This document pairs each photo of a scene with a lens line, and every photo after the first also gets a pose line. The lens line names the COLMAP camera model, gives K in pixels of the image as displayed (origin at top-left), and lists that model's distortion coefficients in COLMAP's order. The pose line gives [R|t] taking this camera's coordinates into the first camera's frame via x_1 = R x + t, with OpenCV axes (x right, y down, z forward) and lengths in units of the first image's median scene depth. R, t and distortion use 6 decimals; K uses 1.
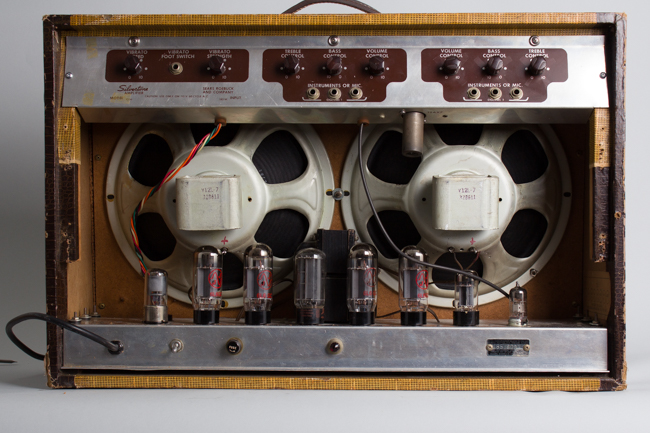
lens RADIAL K [[1365.0, 0, 325.0], [0, 1365.0, 216.5], [0, 0, 1]] dist [0.030026, 0.068834]
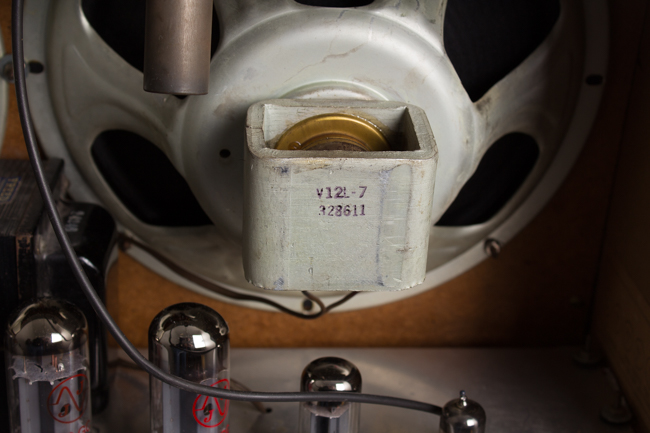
lens RADIAL K [[1245.8, 0, 325.0], [0, 1245.8, 216.5], [0, 0, 1]] dist [0.024199, -0.073190]
pose [[0.996197, 0.002026, 0.087106, 0.073206], [-0.037991, 0.909792, 0.413322, -0.139982], [-0.078411, -0.415060, 0.906409, 0.720292]]
